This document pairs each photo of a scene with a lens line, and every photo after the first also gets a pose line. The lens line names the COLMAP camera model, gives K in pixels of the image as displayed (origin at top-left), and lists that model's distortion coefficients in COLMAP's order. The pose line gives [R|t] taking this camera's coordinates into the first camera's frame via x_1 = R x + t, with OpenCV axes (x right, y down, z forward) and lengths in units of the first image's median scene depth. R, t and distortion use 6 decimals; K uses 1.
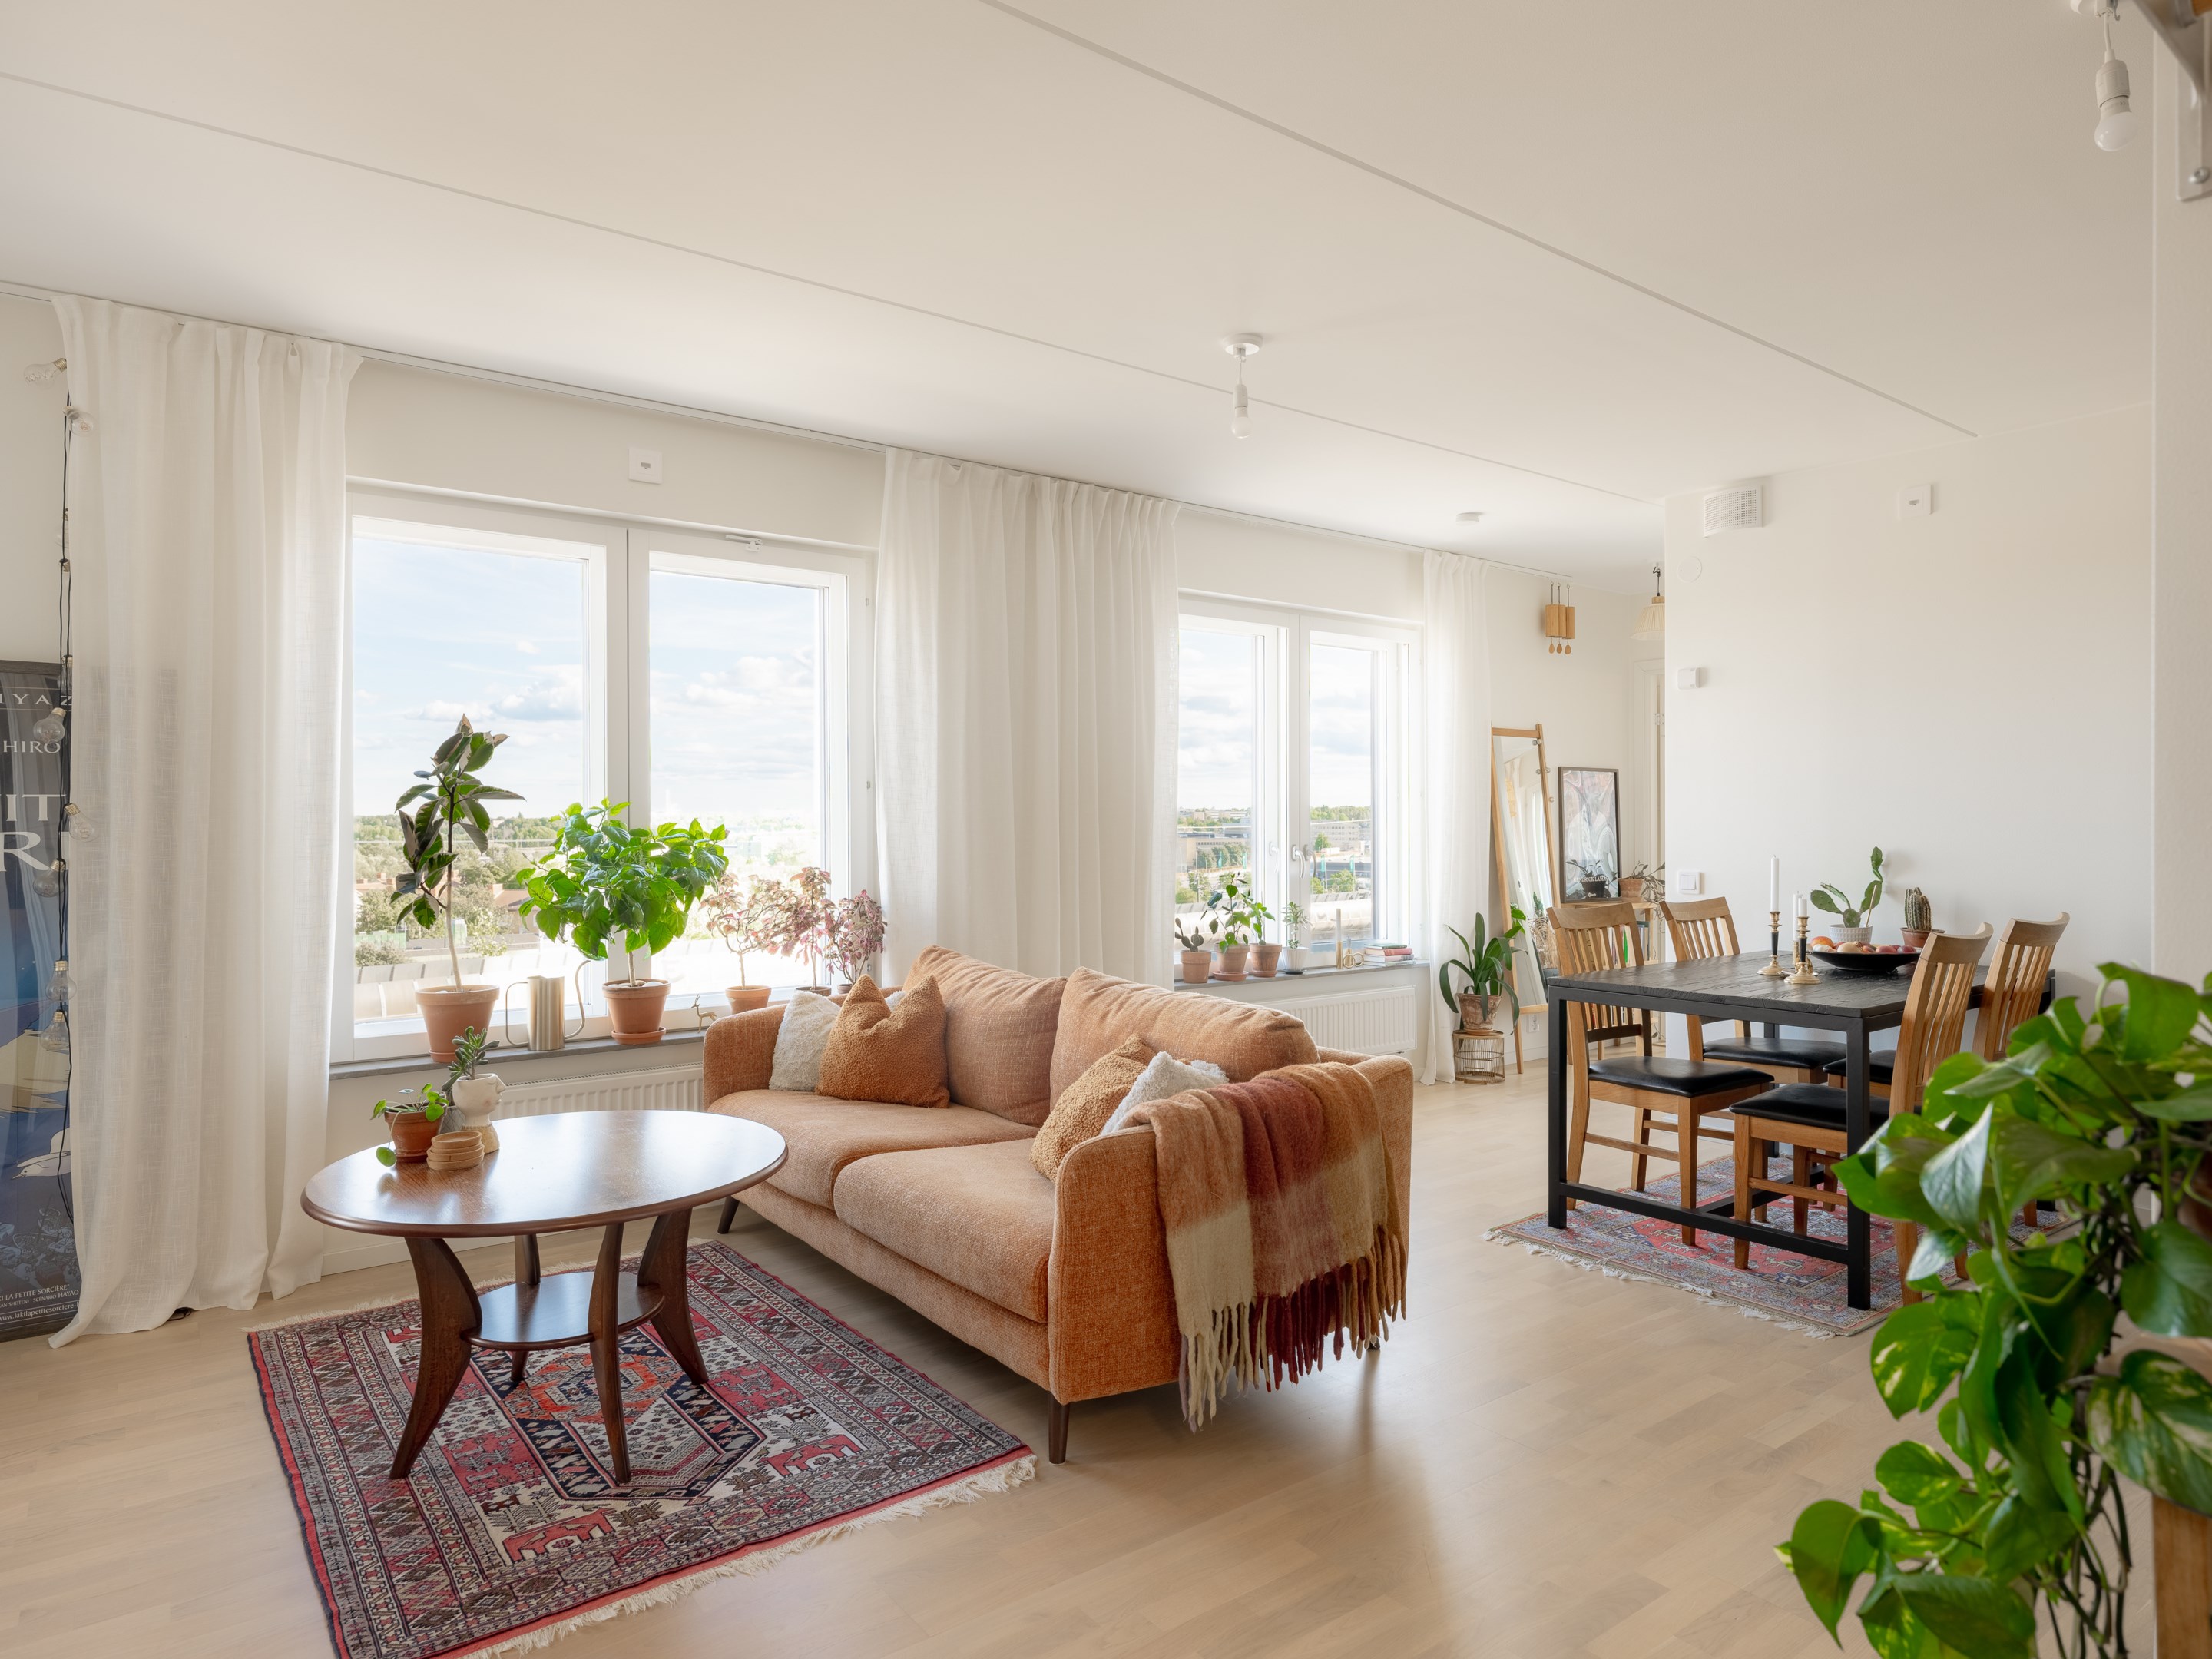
lens RADIAL K [[1349.6, 0, 1149.9], [0, 1349.6, 818.4], [0, 0, 1]] dist [-0.000875, -0.000317]
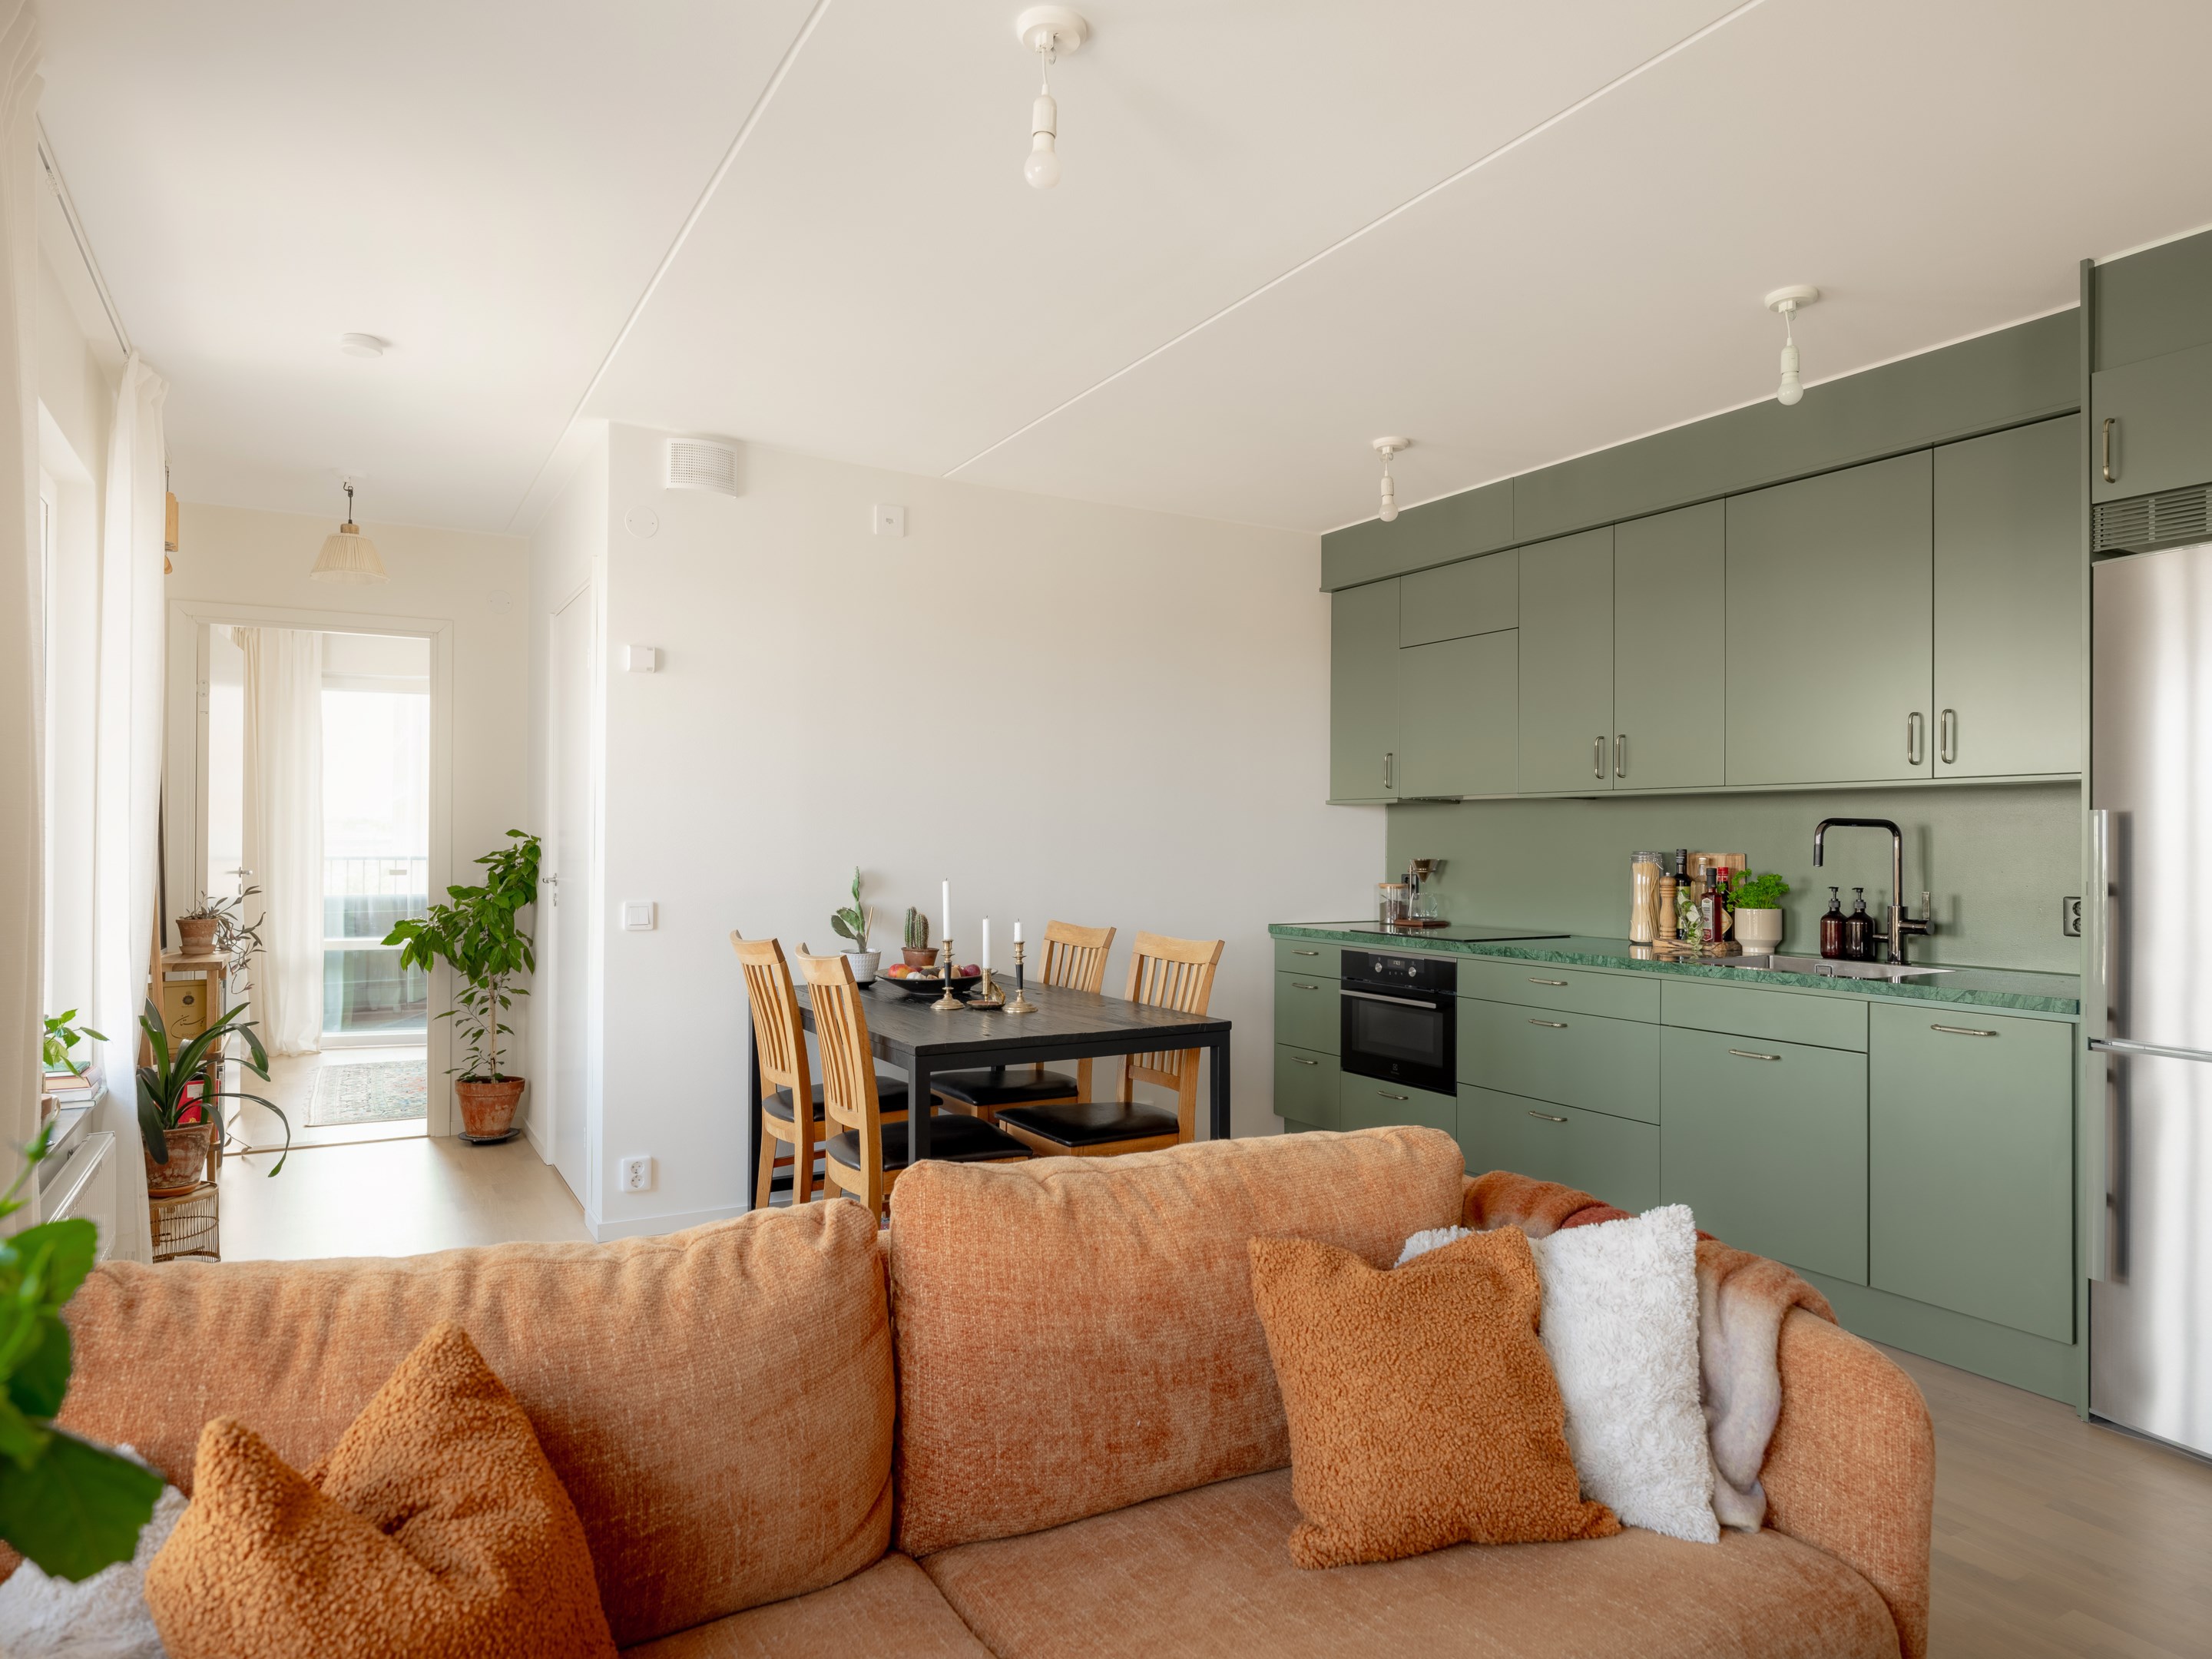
lens RADIAL K [[1349.6, 0, 1149.9], [0, 1349.6, 818.4], [0, 0, 1]] dist [-0.000875, -0.000317]
pose [[0.122201, 0.011529, 0.992438, -0.398656], [-0.016357, 0.999820, -0.009600, -0.007993], [-0.992371, -0.015060, 0.122368, 0.691268]]
